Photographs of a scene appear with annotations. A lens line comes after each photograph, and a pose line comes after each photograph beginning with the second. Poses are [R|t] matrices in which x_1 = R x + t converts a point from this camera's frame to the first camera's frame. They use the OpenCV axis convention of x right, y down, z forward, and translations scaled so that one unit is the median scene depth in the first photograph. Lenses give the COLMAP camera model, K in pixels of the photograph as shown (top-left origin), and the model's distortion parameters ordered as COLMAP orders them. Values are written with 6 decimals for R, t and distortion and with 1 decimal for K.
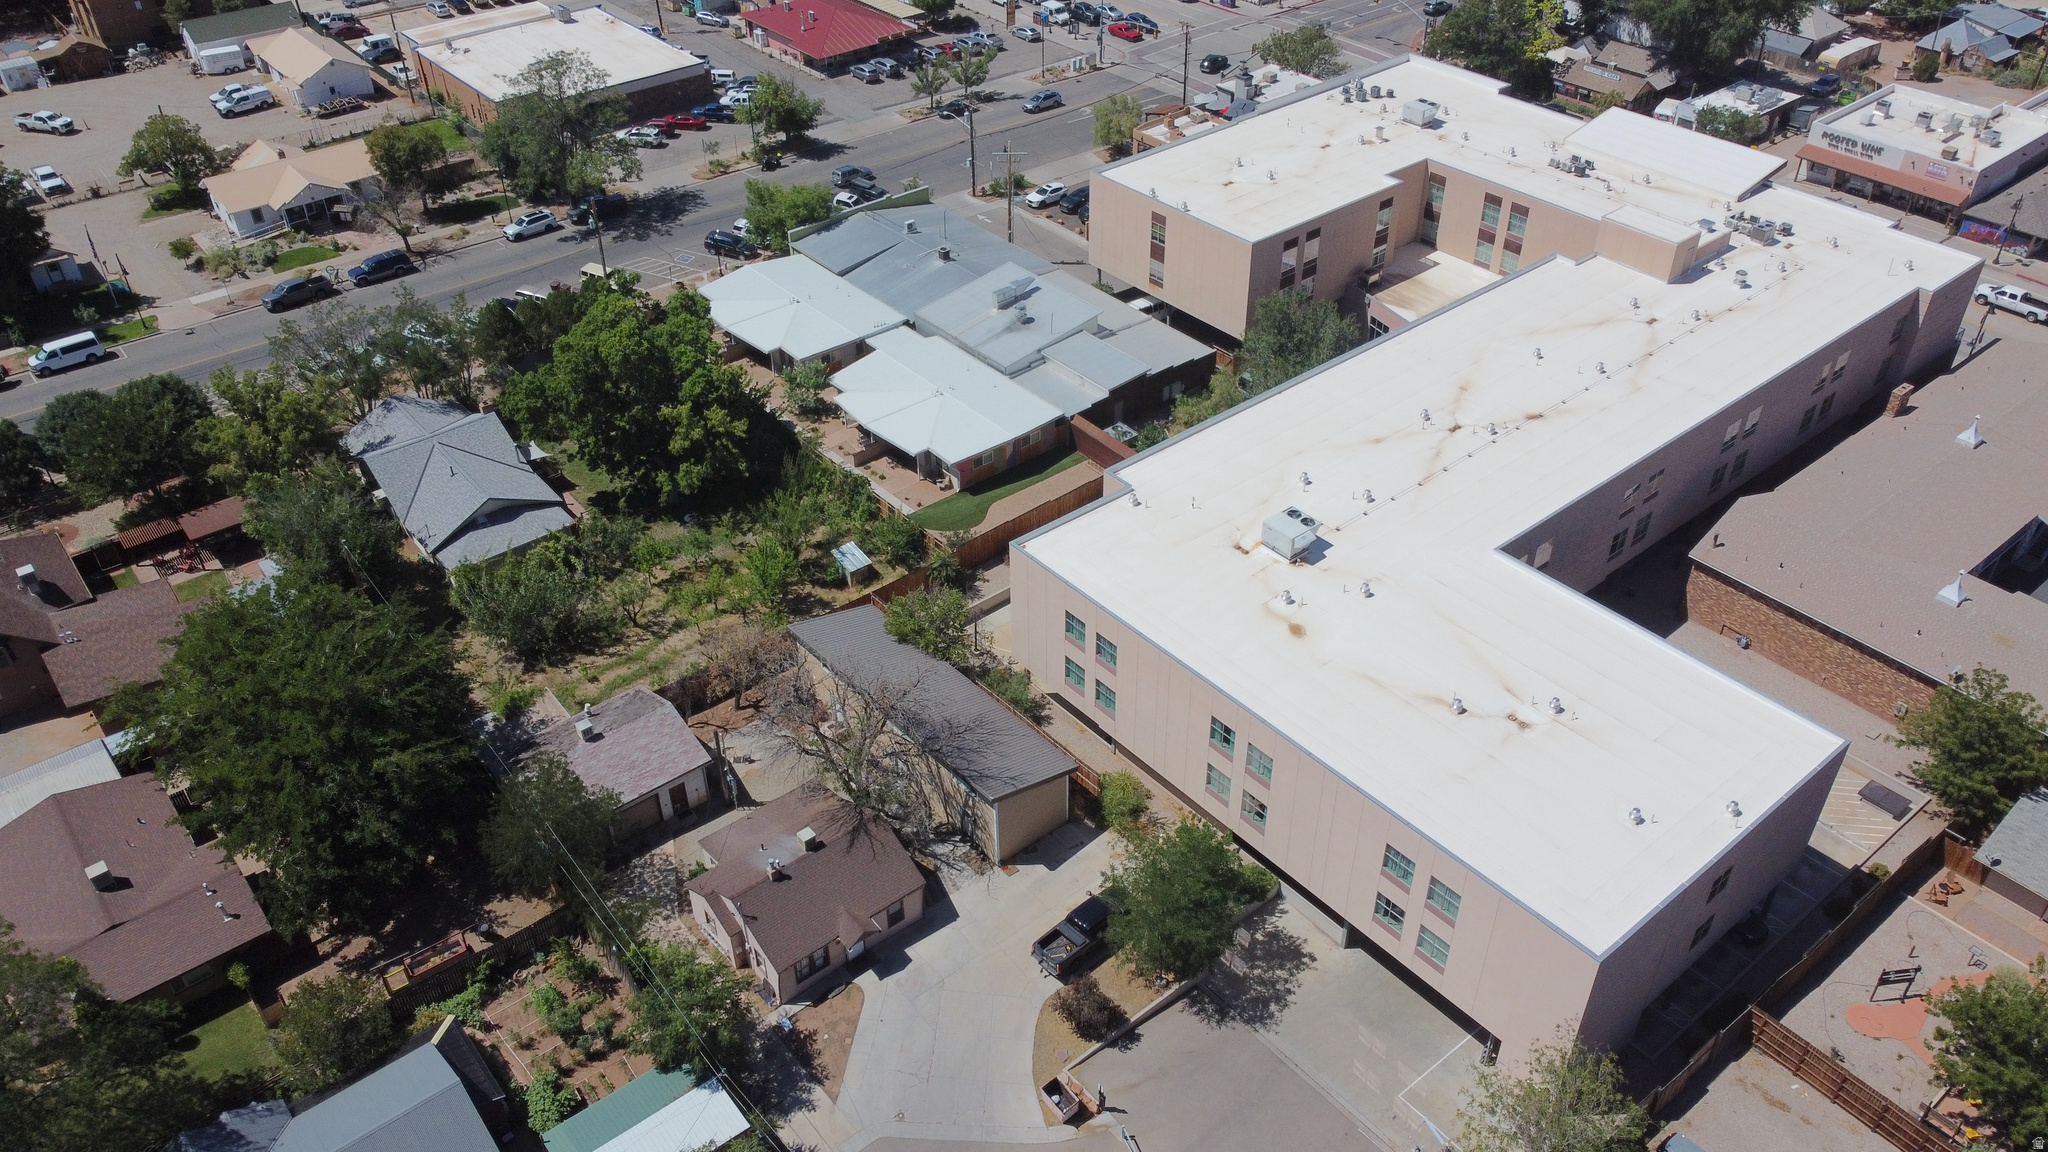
lens RADIAL K [[1521.9, 0, 1025.7], [0, 1521.9, 575.3], [0, 0, 1]] dist [0.013765, 0.004839]
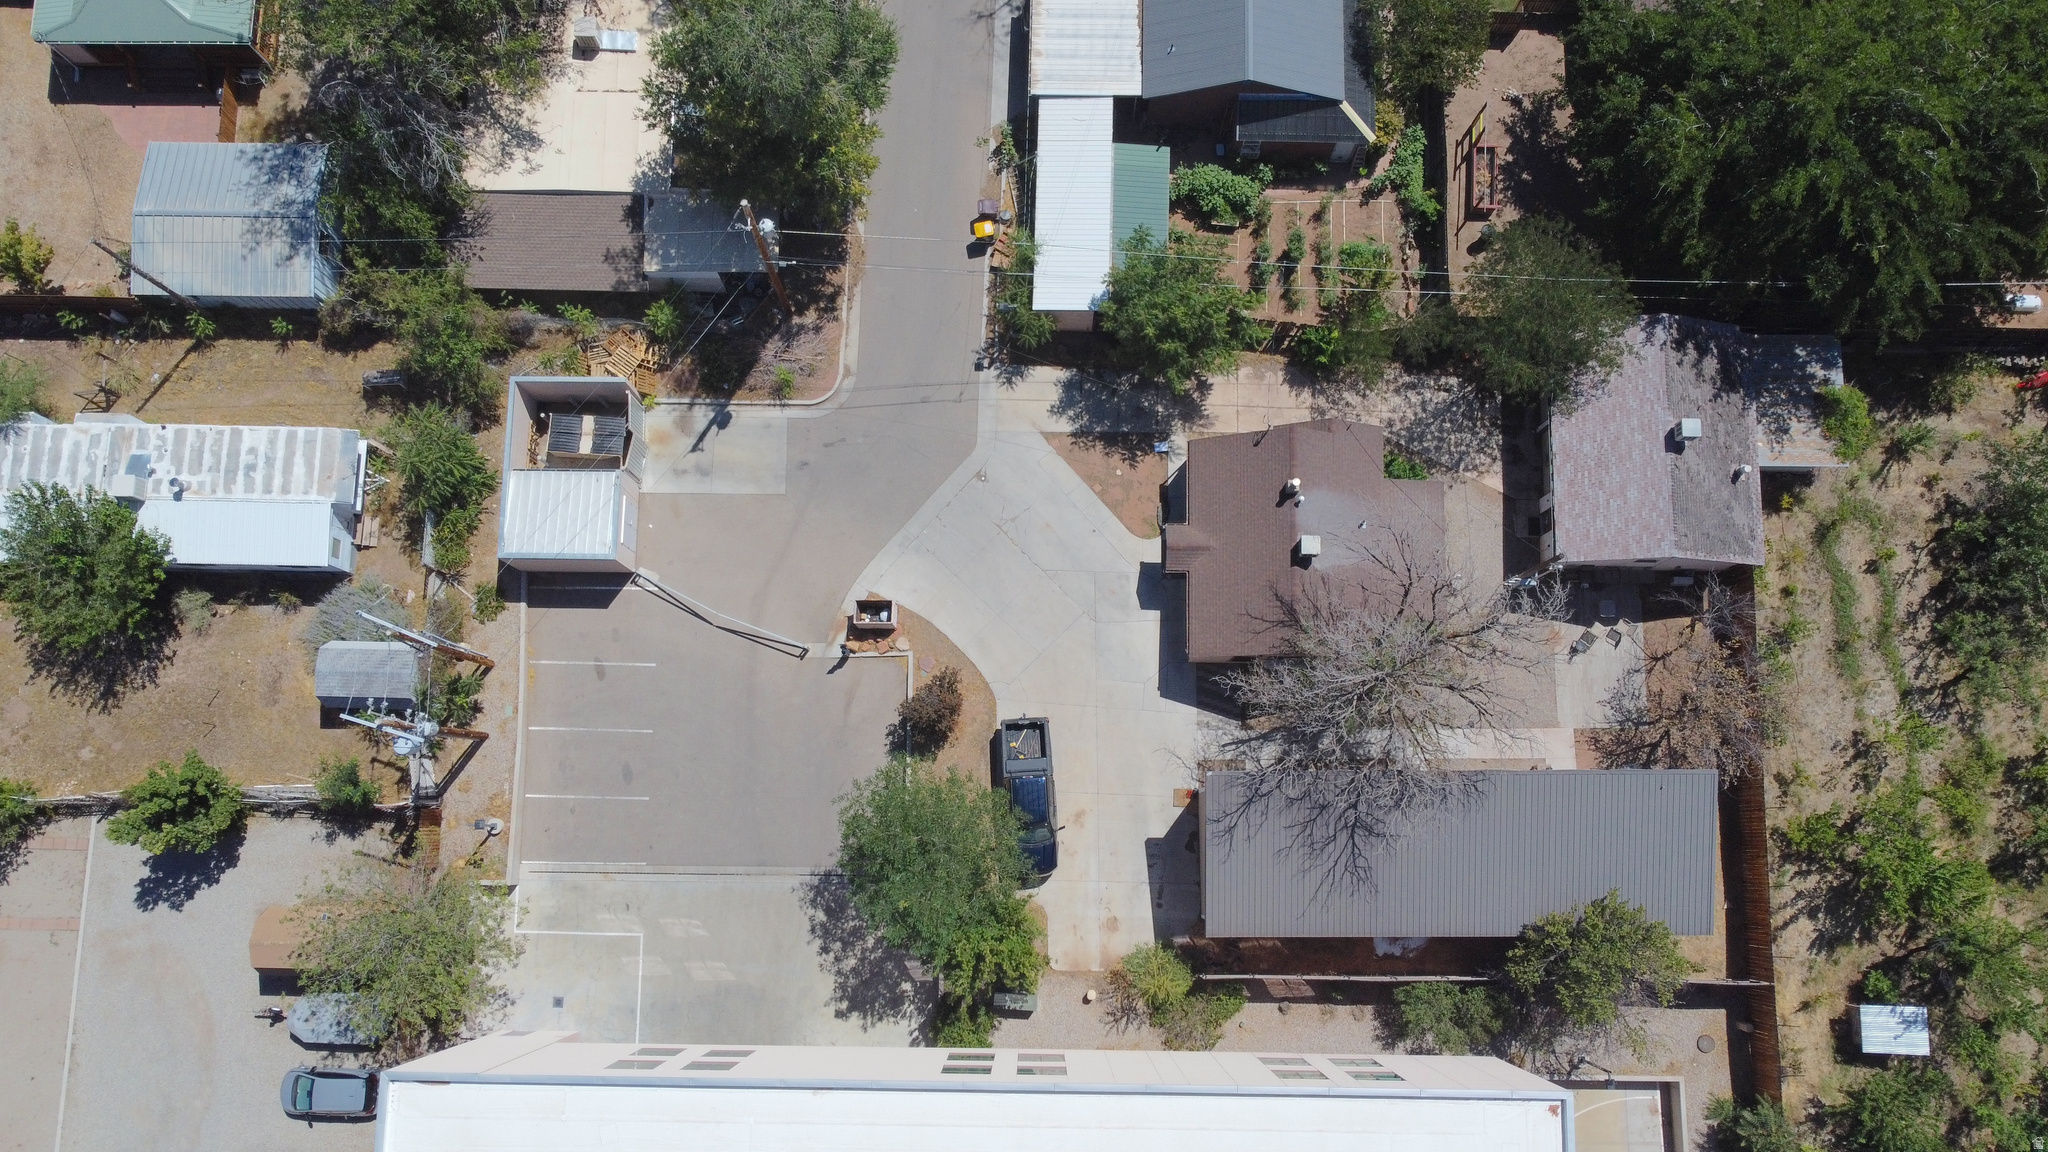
lens RADIAL K [[1521.9, 0, 1024.4], [0, 1521.9, 576.0], [0, 0, 1]] dist [0.013765, 0.004839]
pose [[-0.646056, 0.754884, -0.112970, 0.043964], [-0.460664, -0.267605, 0.846272, -0.393515], [0.608606, 0.598780, 0.520636, 0.504851]]
